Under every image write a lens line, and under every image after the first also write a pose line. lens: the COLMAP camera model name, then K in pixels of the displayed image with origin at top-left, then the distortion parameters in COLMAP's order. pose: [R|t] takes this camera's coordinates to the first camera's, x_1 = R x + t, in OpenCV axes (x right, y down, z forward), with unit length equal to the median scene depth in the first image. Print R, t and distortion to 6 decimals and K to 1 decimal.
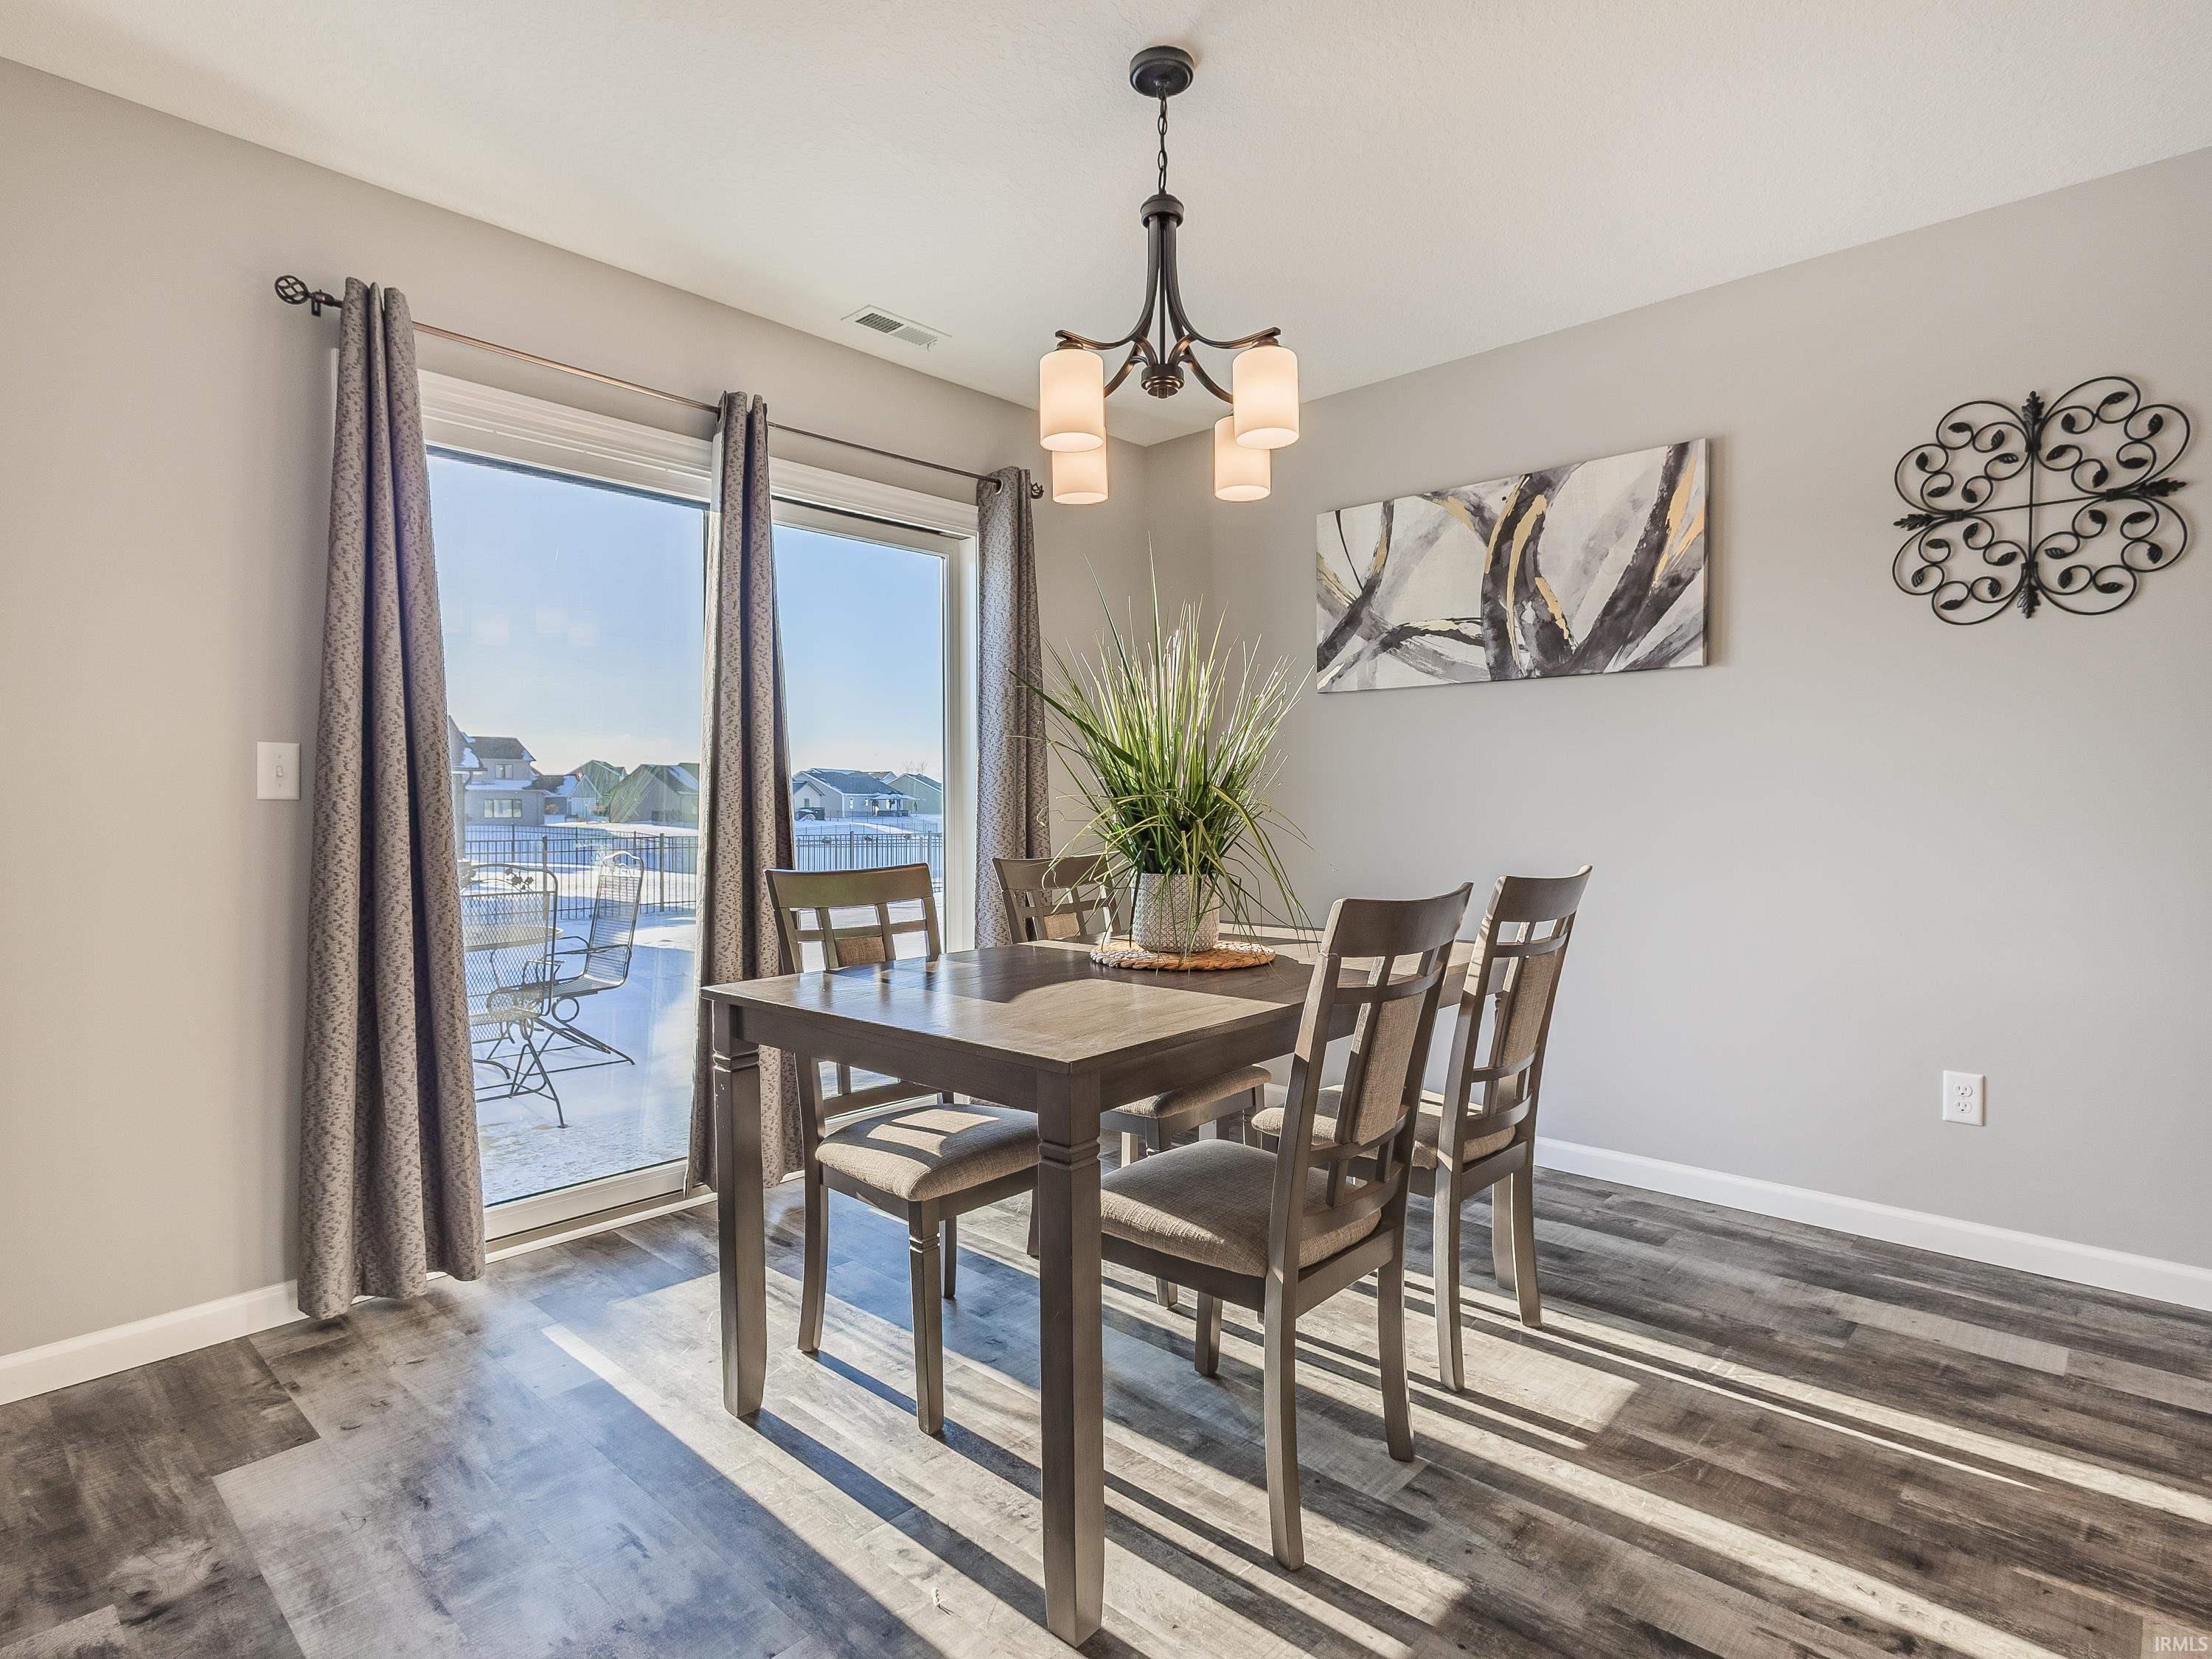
lens RADIAL K [[1147.6, 0, 1019.6], [0, 1147.6, 827.8], [0, 0, 1]] dist [-0.000469, -0.000511]
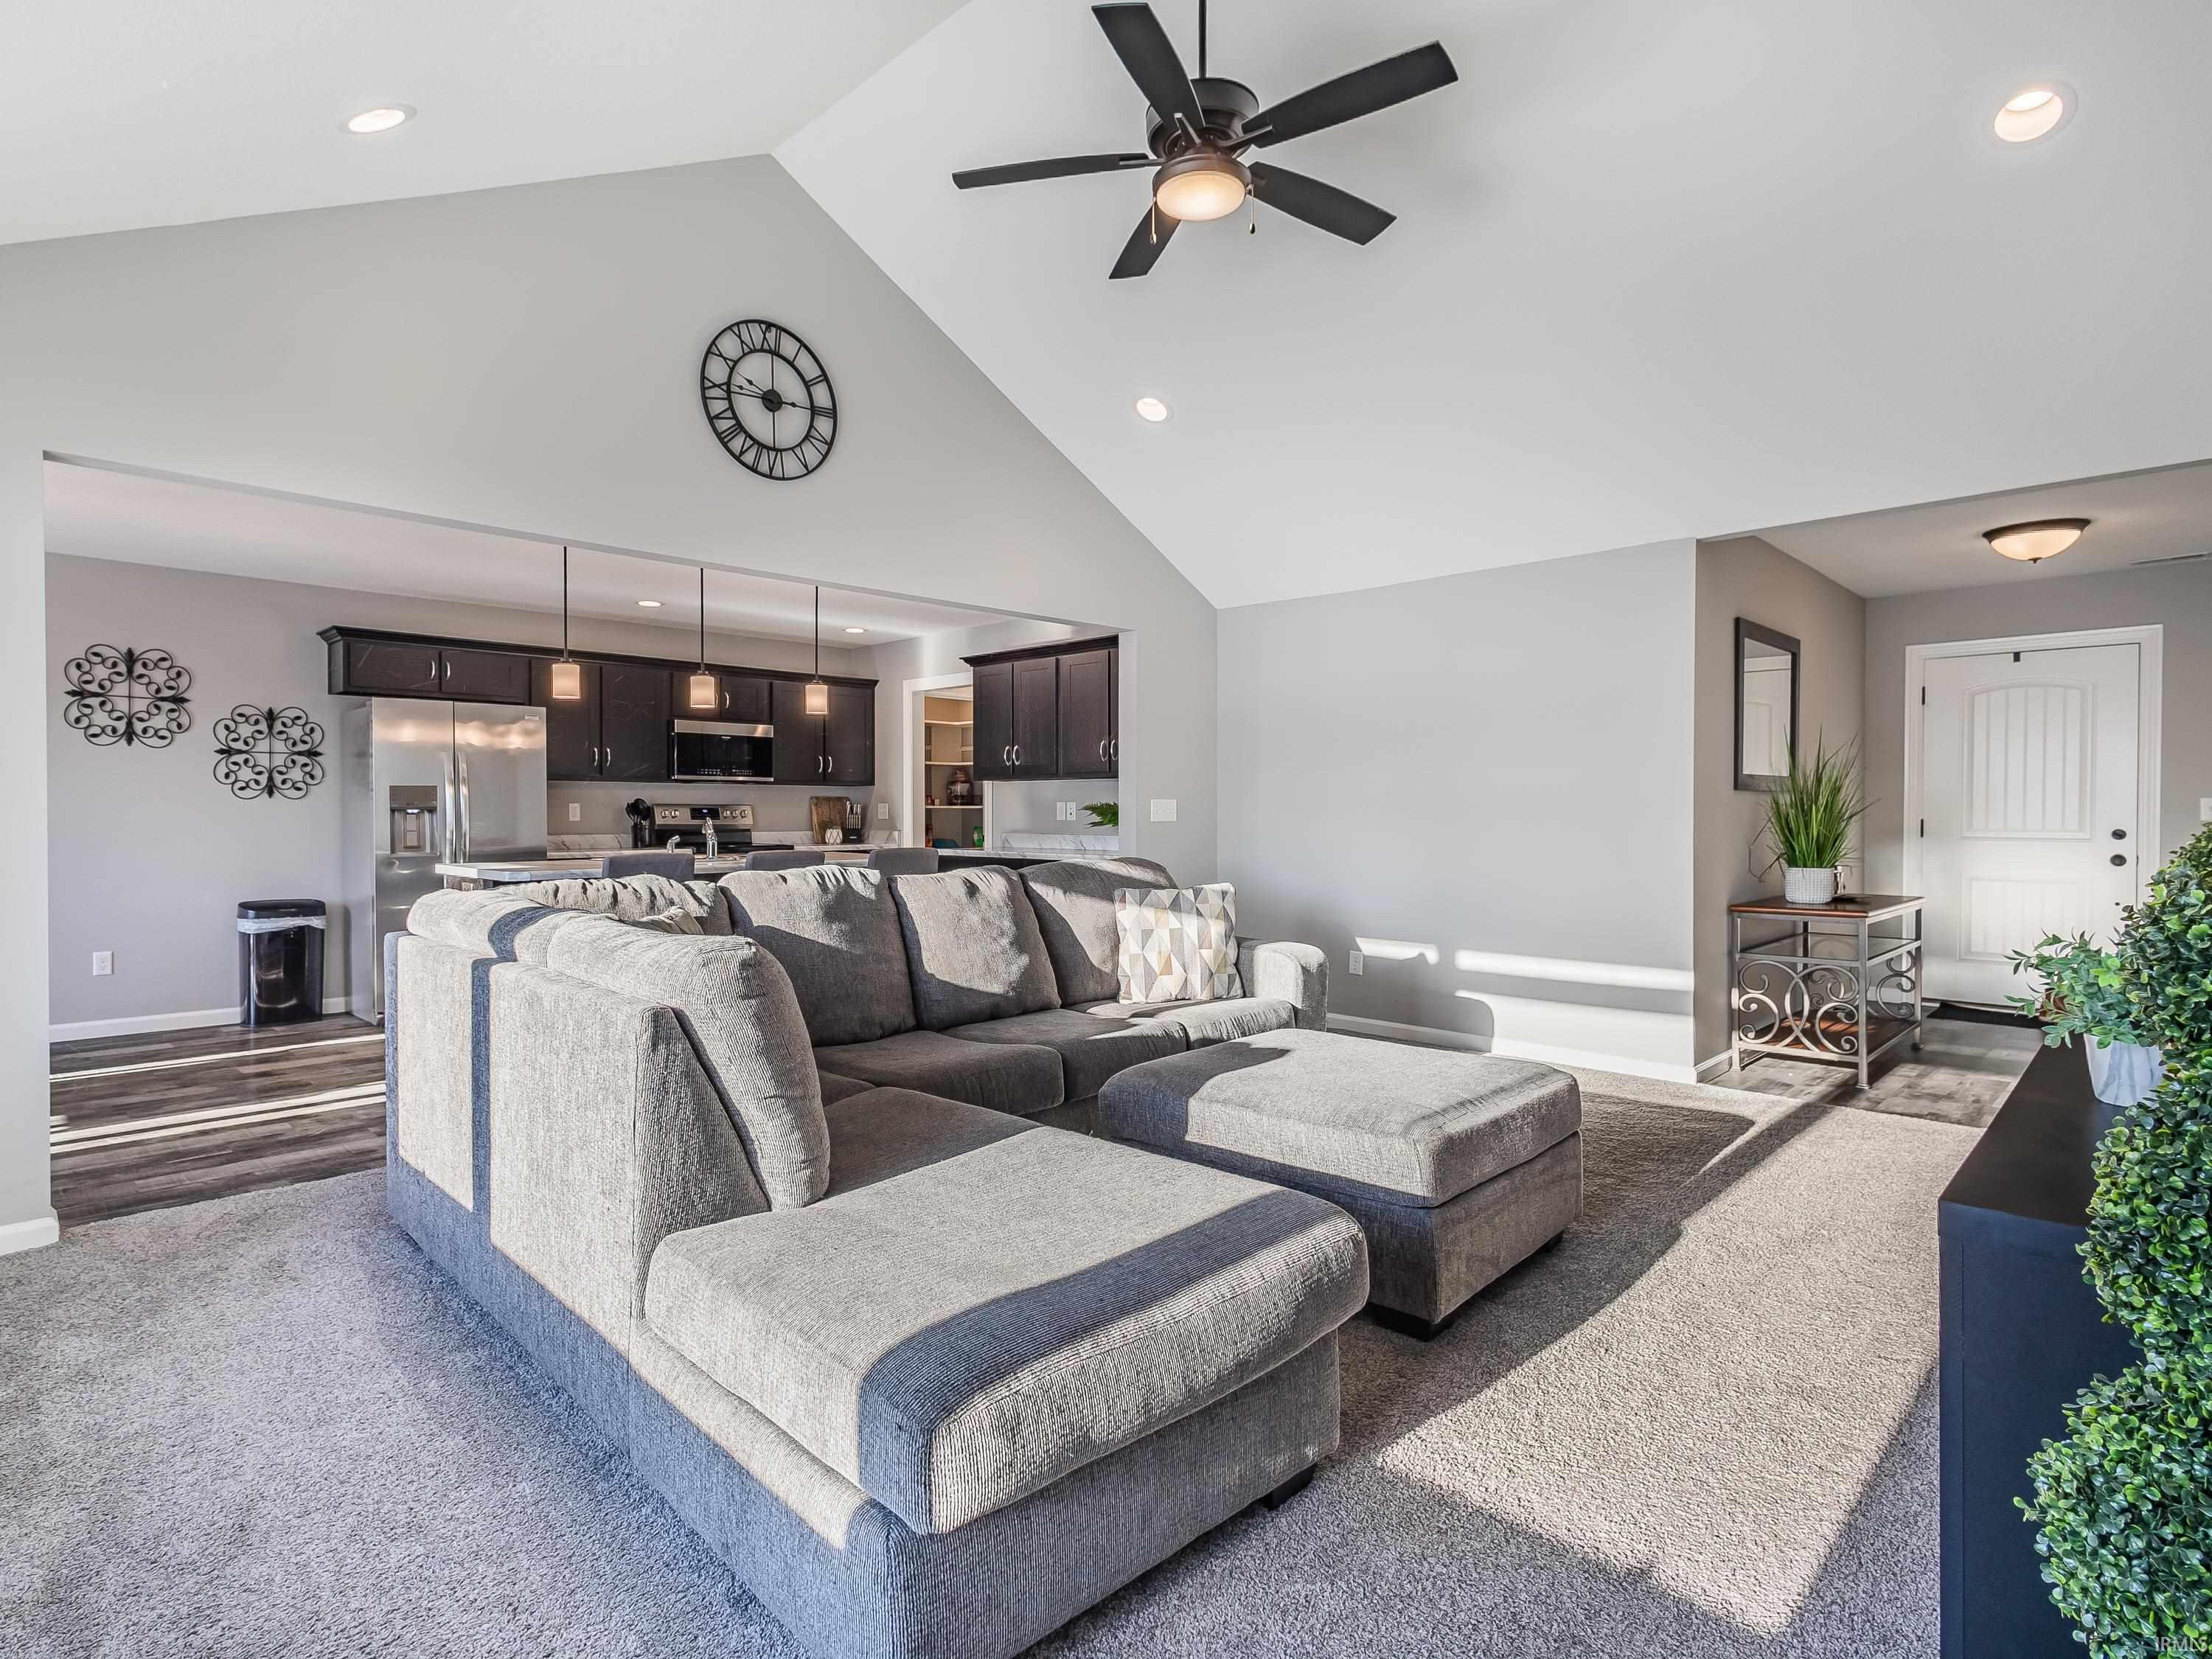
lens RADIAL K [[1151.4, 0, 1094.1], [0, 1151.4, 826.7], [0, 0, 1]] dist [0.000949, 0.000337]
pose [[-0.010457, -0.005340, 0.999931, -1.402603], [0.019553, 0.999793, 0.005544, 0.001833], [-0.999754, 0.019610, -0.010351, -0.871630]]
